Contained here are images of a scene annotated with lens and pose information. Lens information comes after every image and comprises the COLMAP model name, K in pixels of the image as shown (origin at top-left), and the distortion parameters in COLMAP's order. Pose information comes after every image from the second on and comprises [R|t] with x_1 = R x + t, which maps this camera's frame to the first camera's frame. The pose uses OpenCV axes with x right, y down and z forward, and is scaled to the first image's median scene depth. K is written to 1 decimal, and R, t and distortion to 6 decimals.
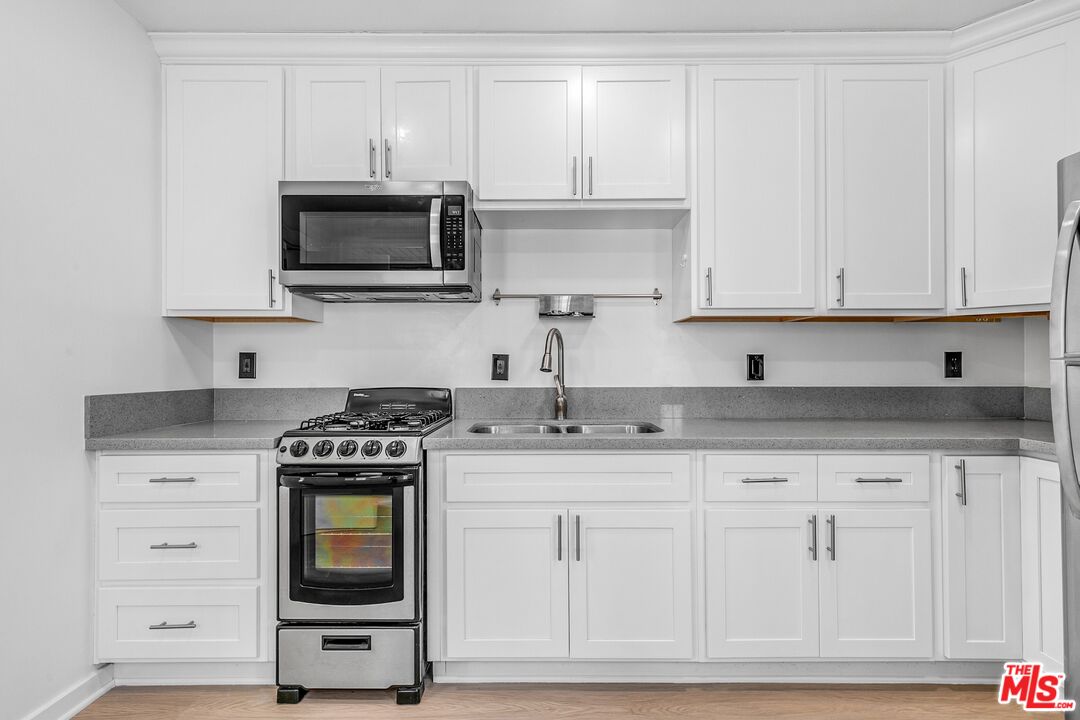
lens RADIAL K [[491.5, 0, 542.4], [0, 491.5, 362.4], [0, 0, 1]] dist [-0.001514, -0.000413]
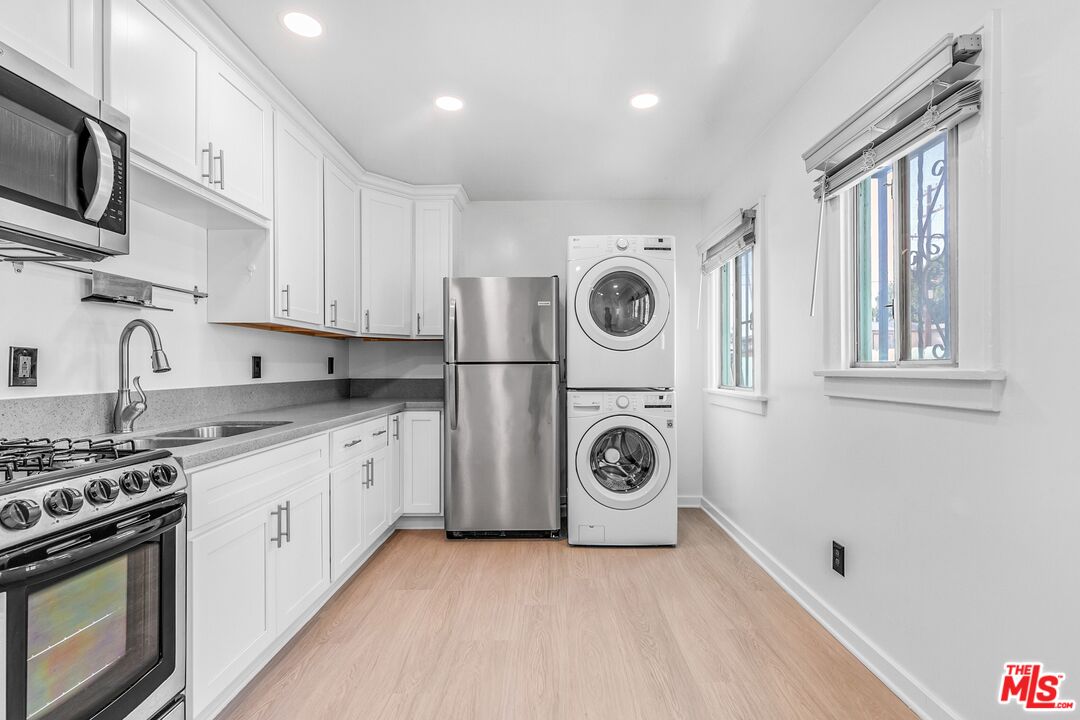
lens RADIAL K [[491.5, 0, 544.0], [0, 491.5, 364.3], [0, 0, 1]] dist [-0.001514, -0.000413]
pose [[0.012820, 0.005522, 0.999903, -0.845252], [-0.001145, 0.999984, -0.005507, 0.010136], [-0.999917, -0.001075, 0.012826, 0.340351]]
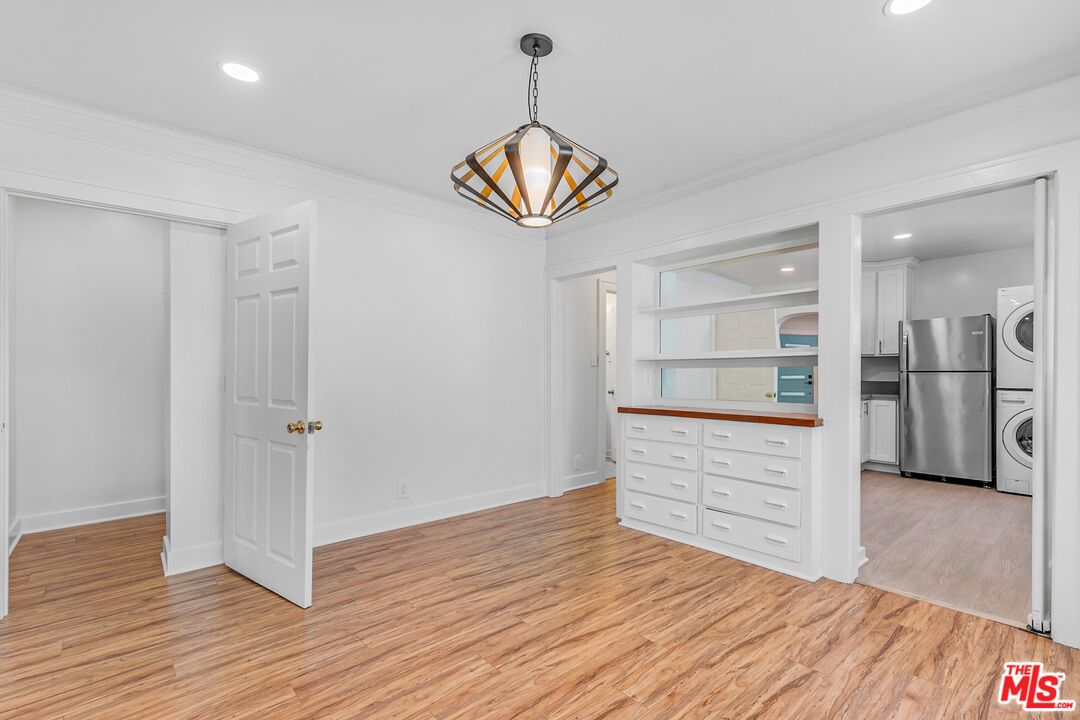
lens RADIAL K [[491.5, 0, 543.7], [0, 491.5, 370.1], [0, 0, 1]] dist [-0.001514, -0.000413]
pose [[0.745942, 0.008624, 0.665956, -2.570377], [-0.008271, 0.999959, -0.003685, 0.016060], [-0.665960, -0.002759, 0.745982, -0.039979]]
